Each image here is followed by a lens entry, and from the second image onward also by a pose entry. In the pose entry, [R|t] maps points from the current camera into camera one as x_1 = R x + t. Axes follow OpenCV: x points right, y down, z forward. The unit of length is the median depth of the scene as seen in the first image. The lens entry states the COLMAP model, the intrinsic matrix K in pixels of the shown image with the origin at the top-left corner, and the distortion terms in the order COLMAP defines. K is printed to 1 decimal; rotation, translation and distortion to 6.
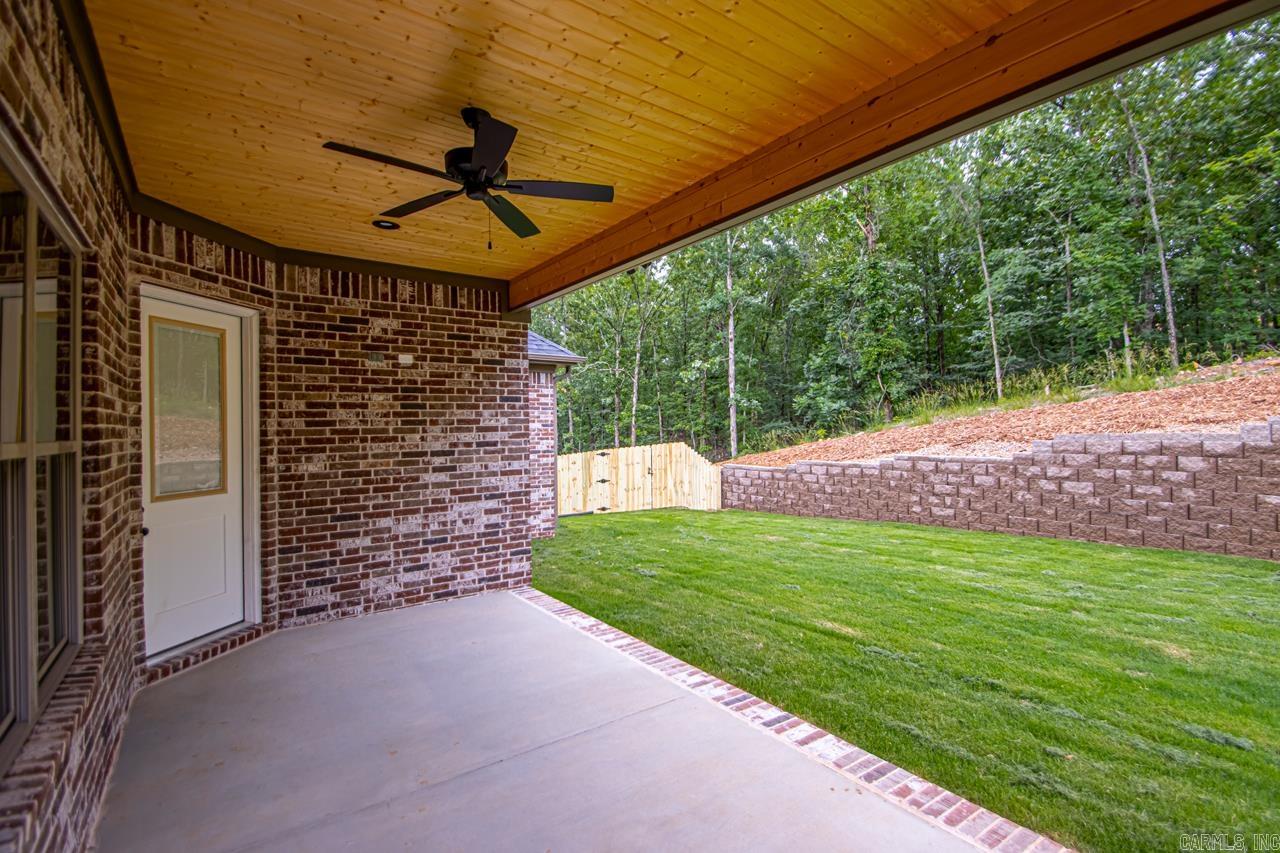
lens RADIAL K [[593.6, 0, 675.1], [0, 593.6, 427.9], [0, 0, 1]] dist [0.039481, -0.019865]
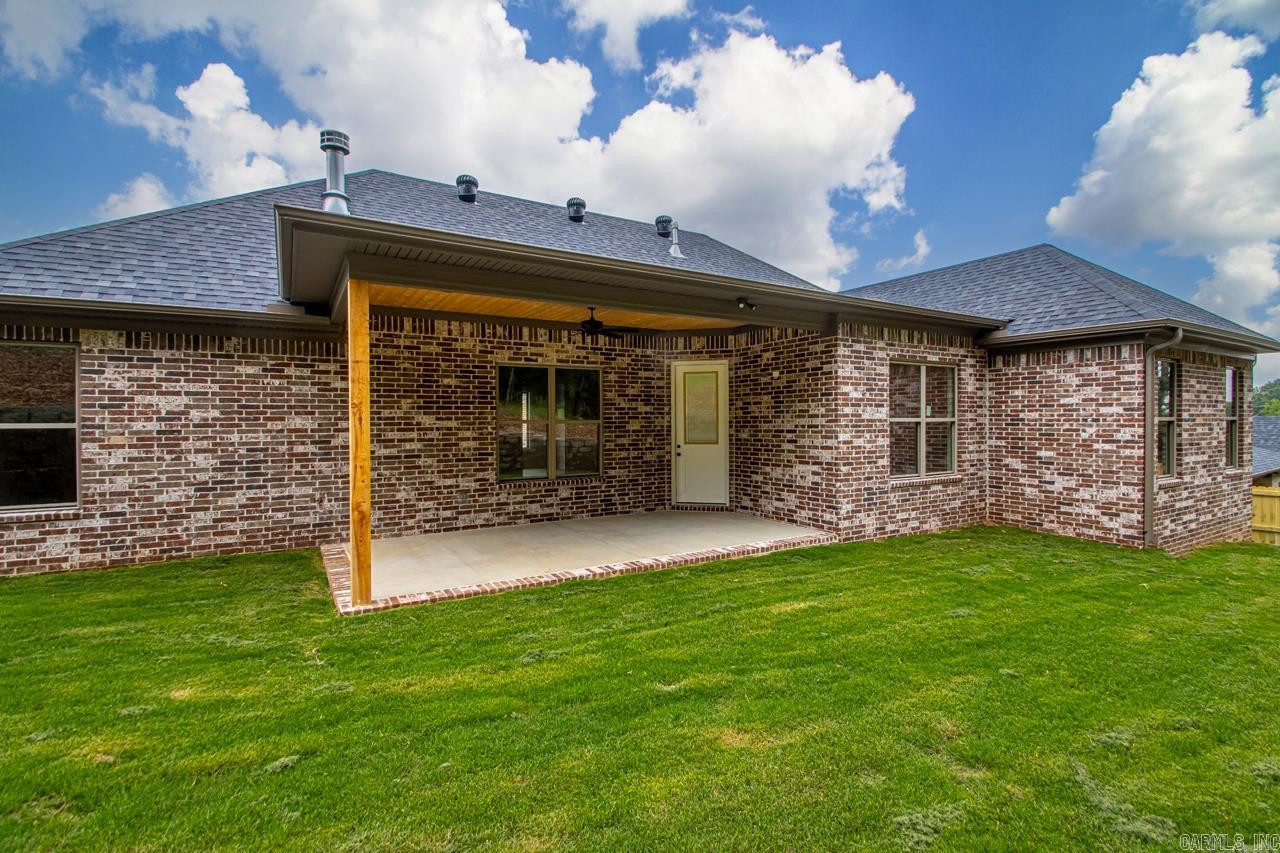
lens RADIAL K [[593.6, 0, 632.0], [0, 593.6, 426.9], [0, 0, 1]] dist [0.039481, -0.019865]
pose [[-0.098717, 0.025545, -0.994788, 1.157655], [0.008017, 0.999658, 0.024875, -0.010865], [0.995083, -0.005520, -0.098888, 0.702452]]
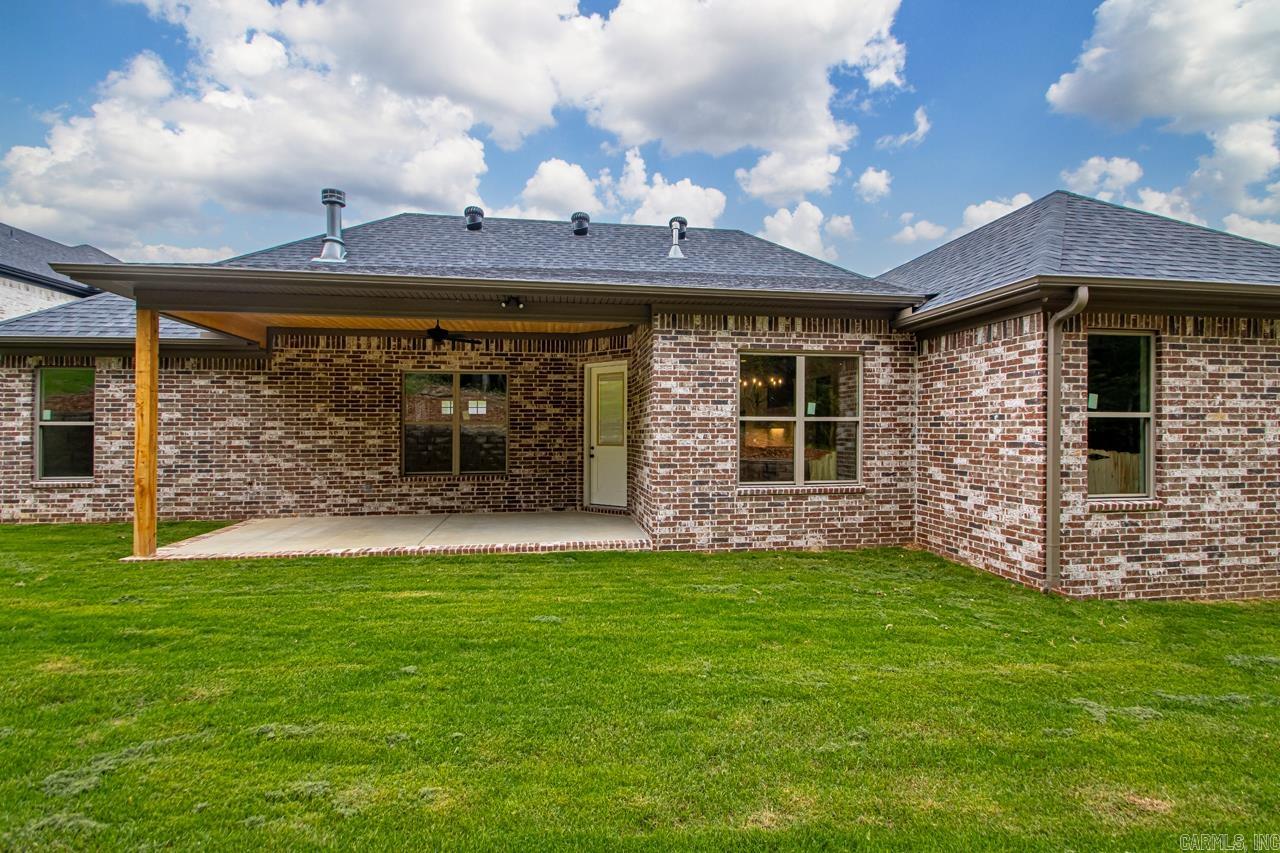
lens RADIAL K [[593.6, 0, 650.9], [0, 593.6, 437.1], [0, 0, 1]] dist [0.039481, -0.019865]
pose [[-0.475017, 0.020130, -0.879746, 0.870138], [0.010375, 0.999797, 0.017275, 0.029554], [0.879915, -0.000921, -0.475129, 1.644597]]
